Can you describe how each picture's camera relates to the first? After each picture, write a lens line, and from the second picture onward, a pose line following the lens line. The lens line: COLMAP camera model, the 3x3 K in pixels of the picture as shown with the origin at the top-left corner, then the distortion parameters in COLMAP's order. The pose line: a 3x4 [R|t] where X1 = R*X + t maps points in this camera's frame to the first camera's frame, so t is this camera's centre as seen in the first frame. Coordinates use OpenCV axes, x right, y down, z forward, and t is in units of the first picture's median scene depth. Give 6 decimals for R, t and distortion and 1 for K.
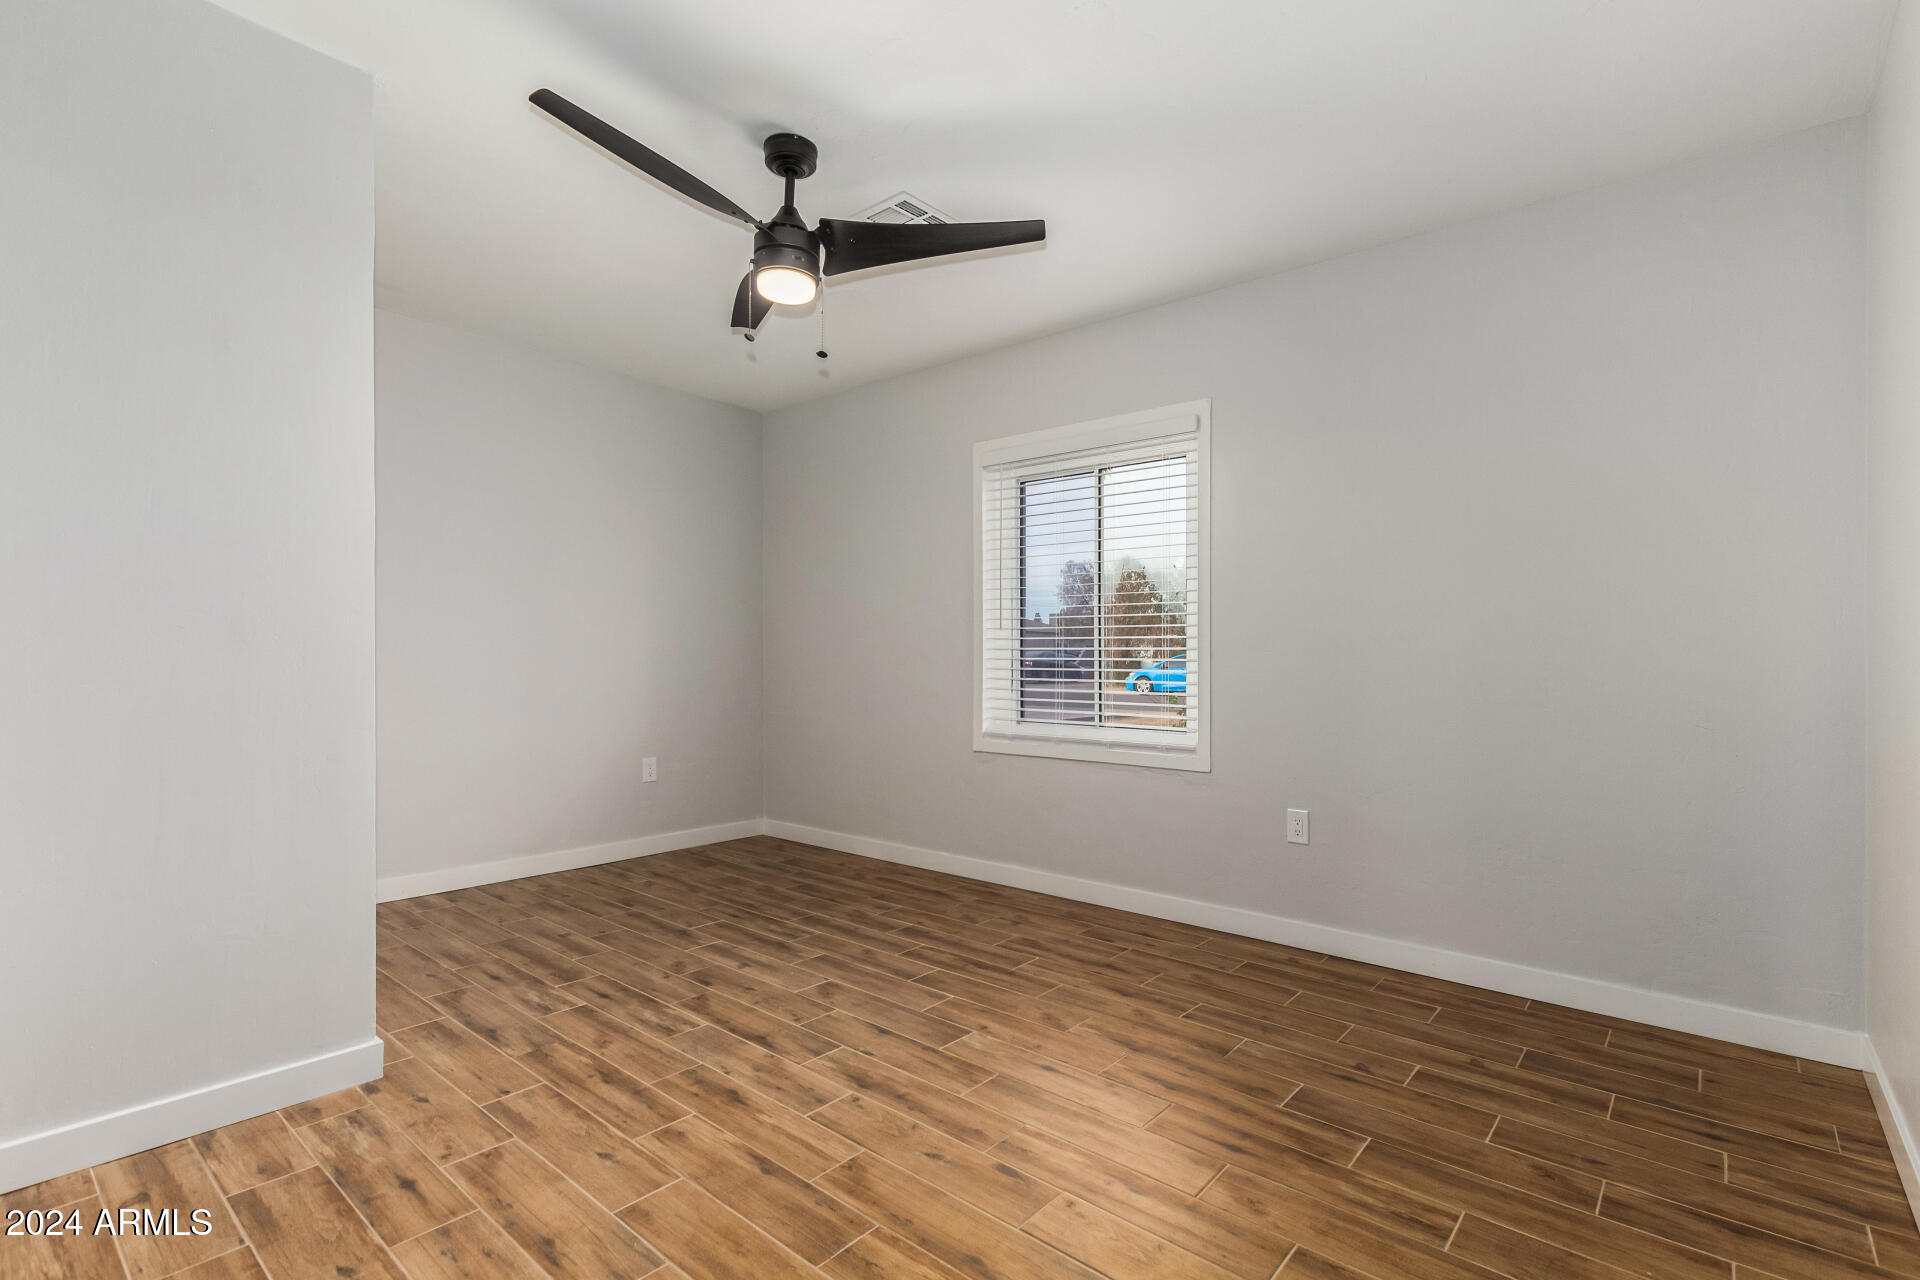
lens RADIAL K [[889.3, 0, 964.9], [0, 889.3, 644.3], [0, 0, 1]] dist [0.002725, -0.001738]
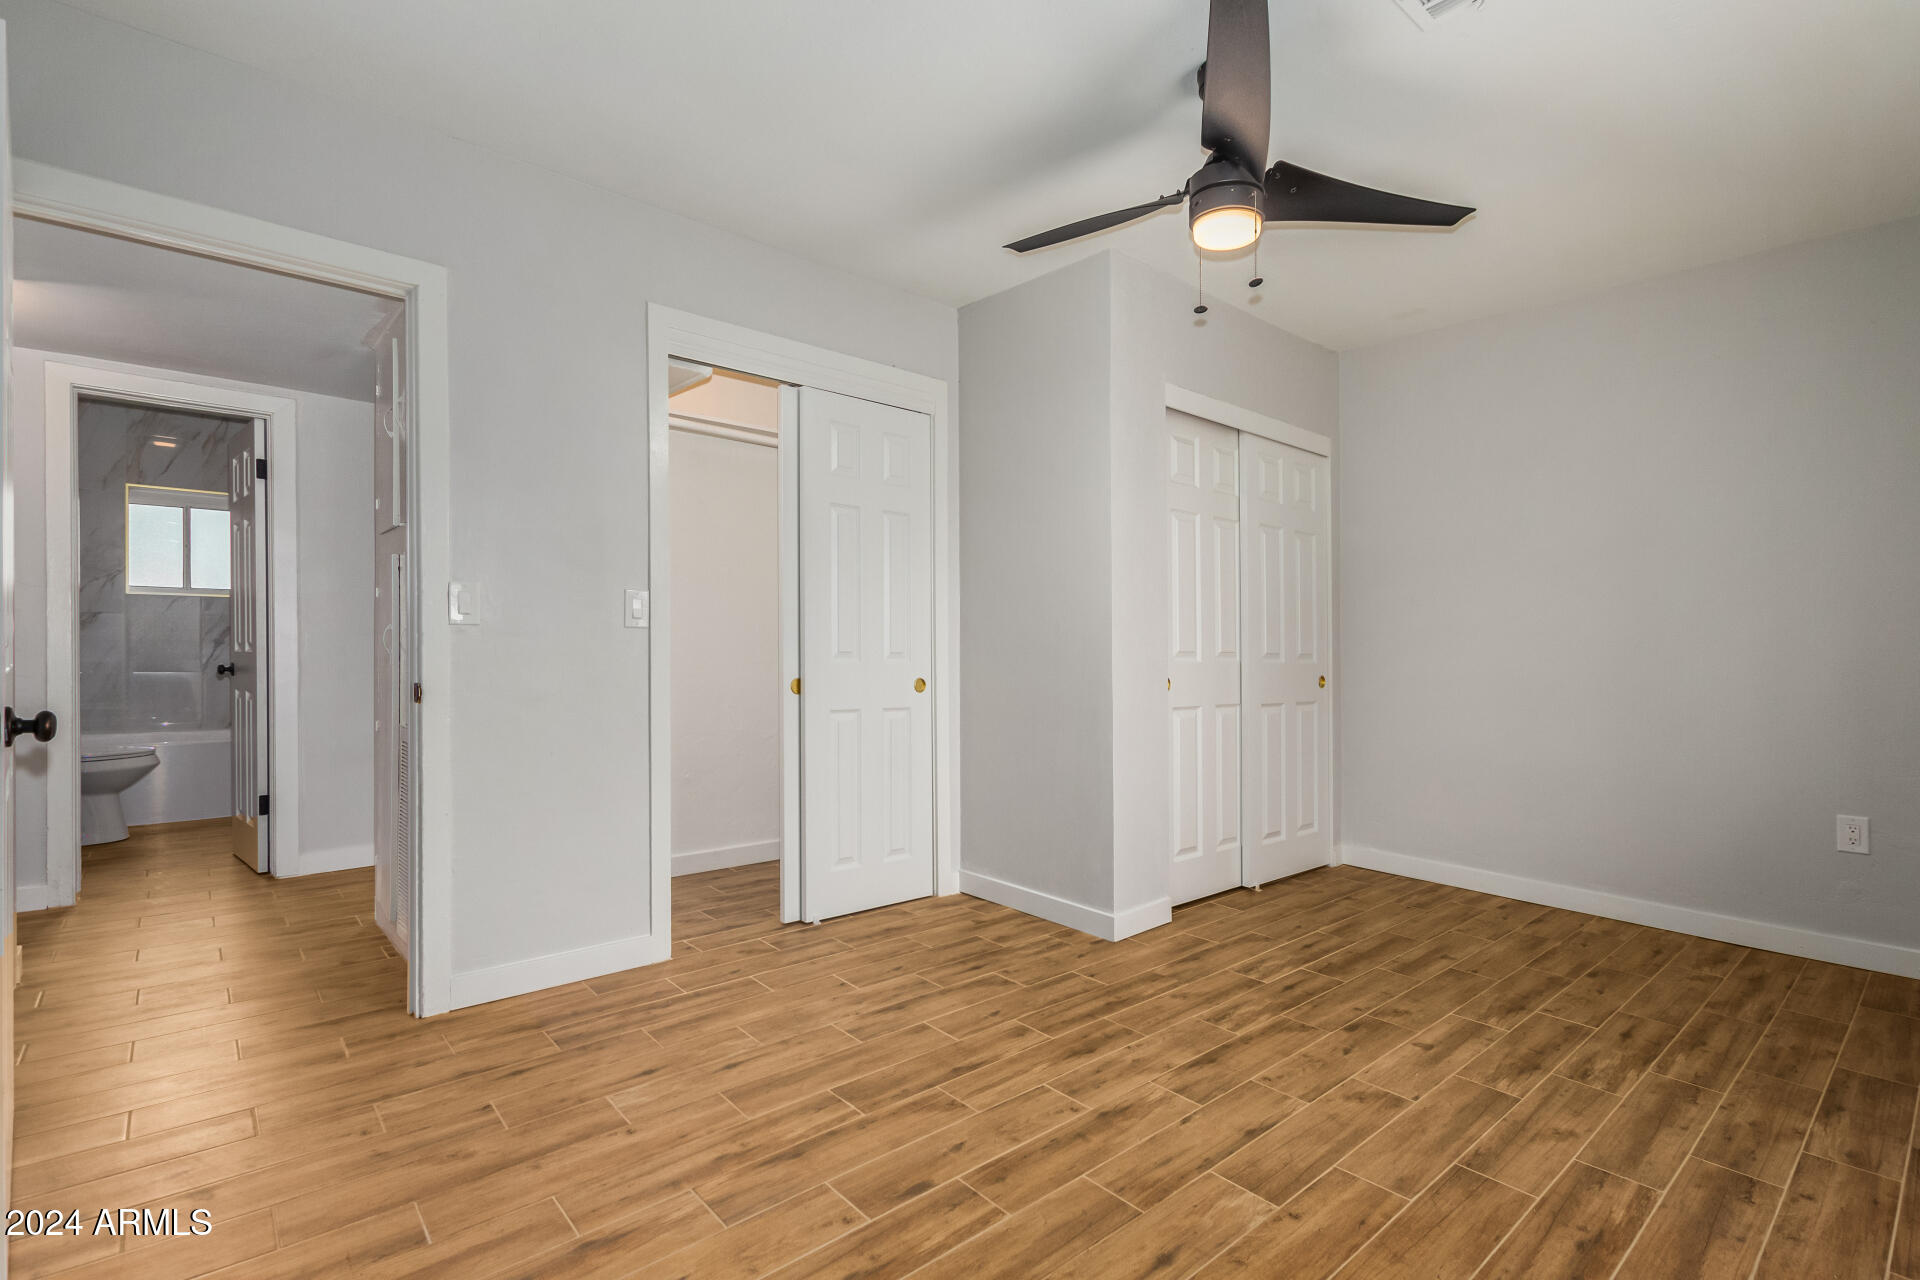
lens RADIAL K [[889.3, 0, 963.4], [0, 889.3, 646.9], [0, 0, 1]] dist [0.002725, -0.001738]
pose [[-0.148790, -0.007136, -0.988843, 0.667730], [-0.000478, 0.999974, -0.007144, 0.019162], [0.988869, -0.000590, -0.148789, 0.815820]]
